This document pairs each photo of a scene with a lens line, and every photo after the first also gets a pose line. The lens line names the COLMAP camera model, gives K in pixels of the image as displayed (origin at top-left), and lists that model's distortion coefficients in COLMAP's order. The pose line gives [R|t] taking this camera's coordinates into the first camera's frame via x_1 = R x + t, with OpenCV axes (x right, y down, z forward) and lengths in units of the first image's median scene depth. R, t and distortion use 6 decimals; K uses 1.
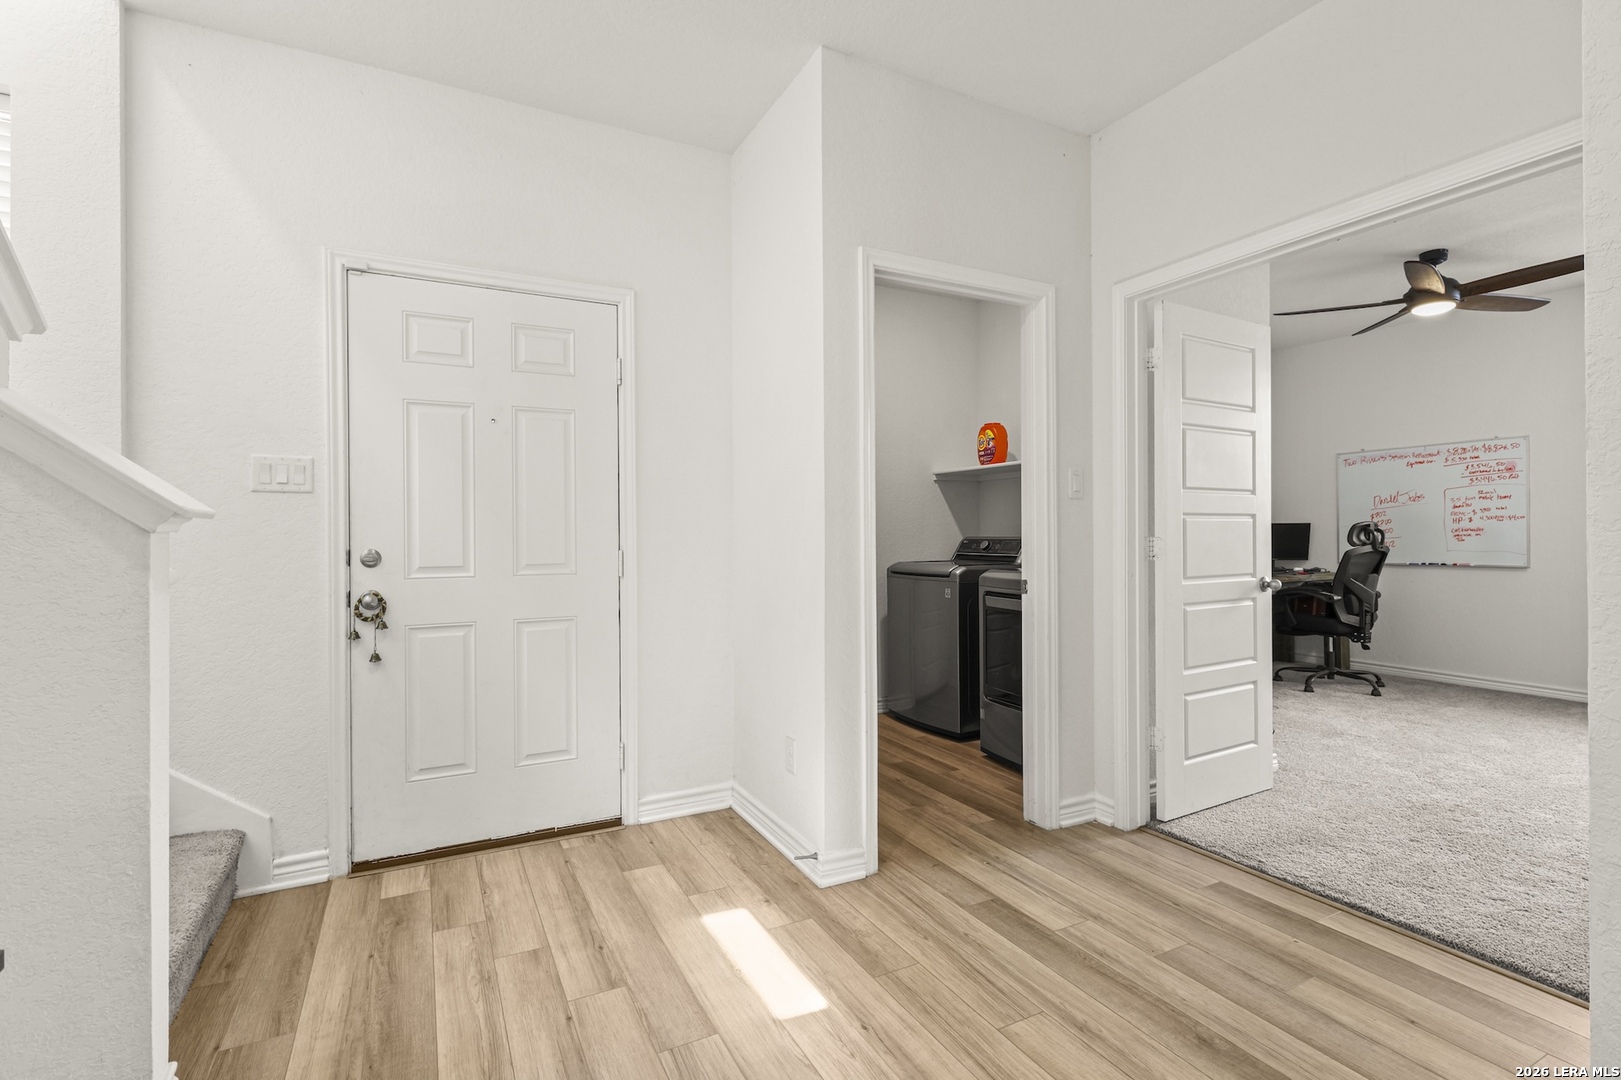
lens RADIAL K [[745.1, 0, 811.9], [0, 745.1, 536.6], [0, 0, 1]] dist [0.000452, -0.000092]
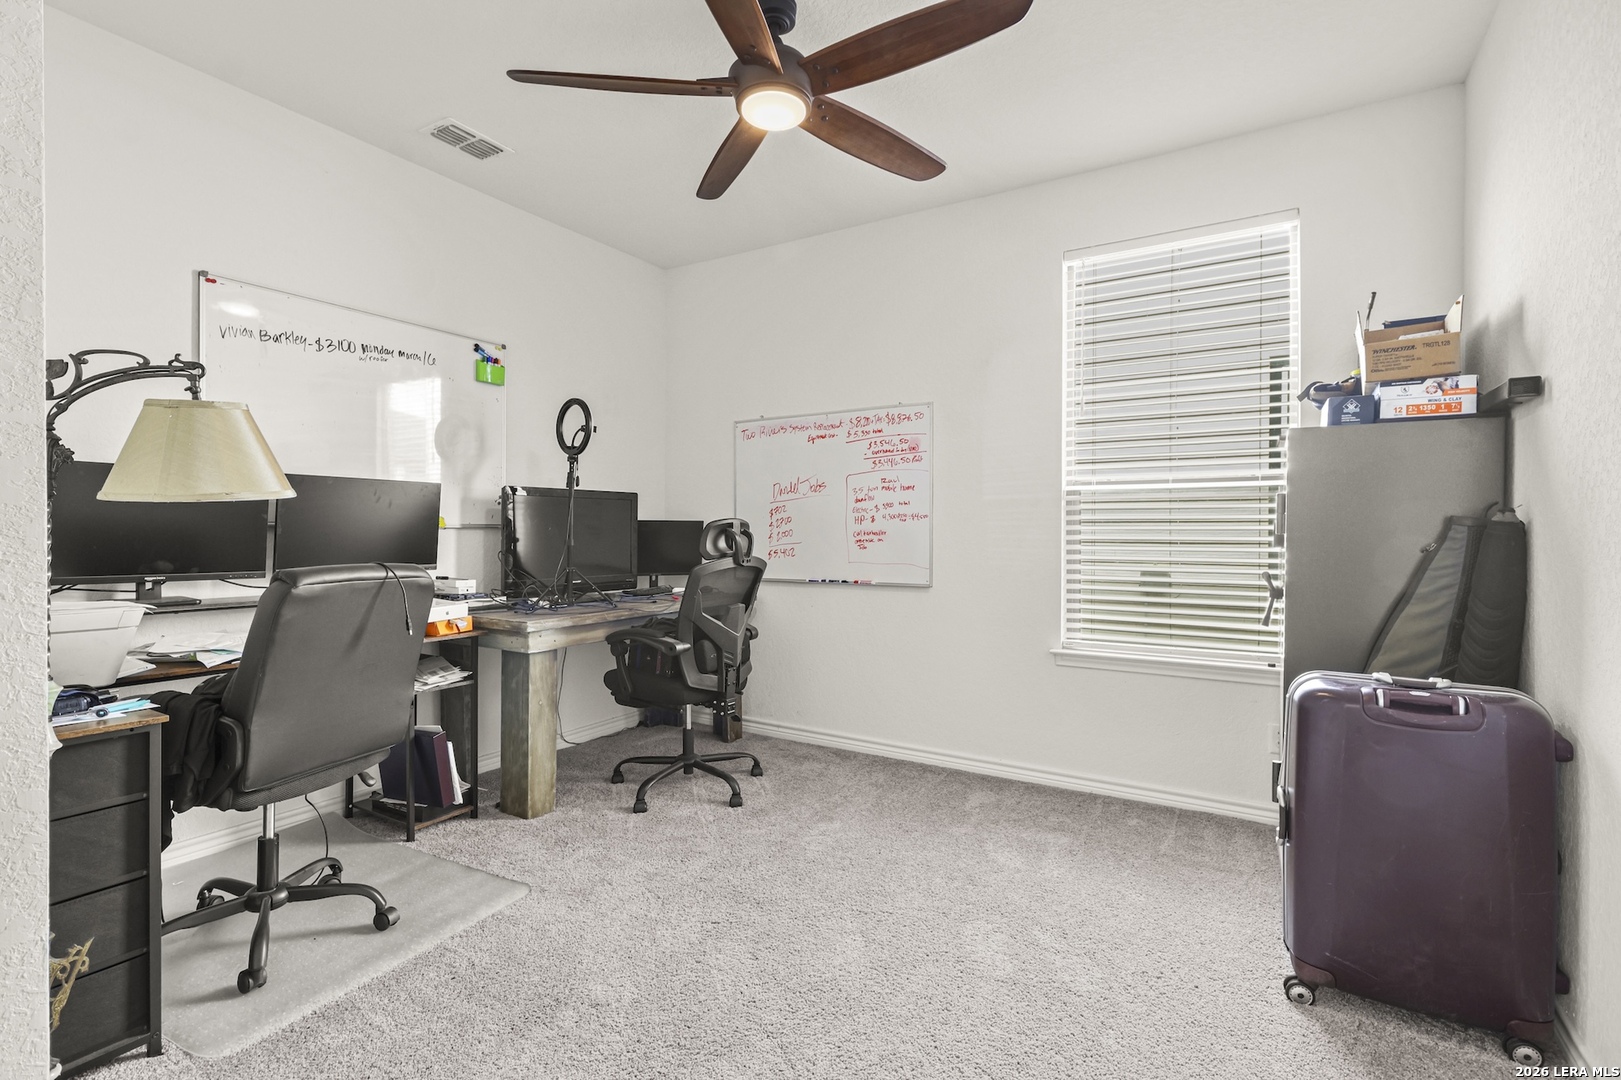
lens RADIAL K [[745.1, 0, 810.1], [0, 745.1, 536.7], [0, 0, 1]] dist [0.000452, -0.000092]
pose [[0.855297, 0.004342, 0.518120, 0.472910], [-0.006134, 0.999980, 0.001746, -0.006681], [-0.518101, -0.004671, 0.855306, 0.431616]]
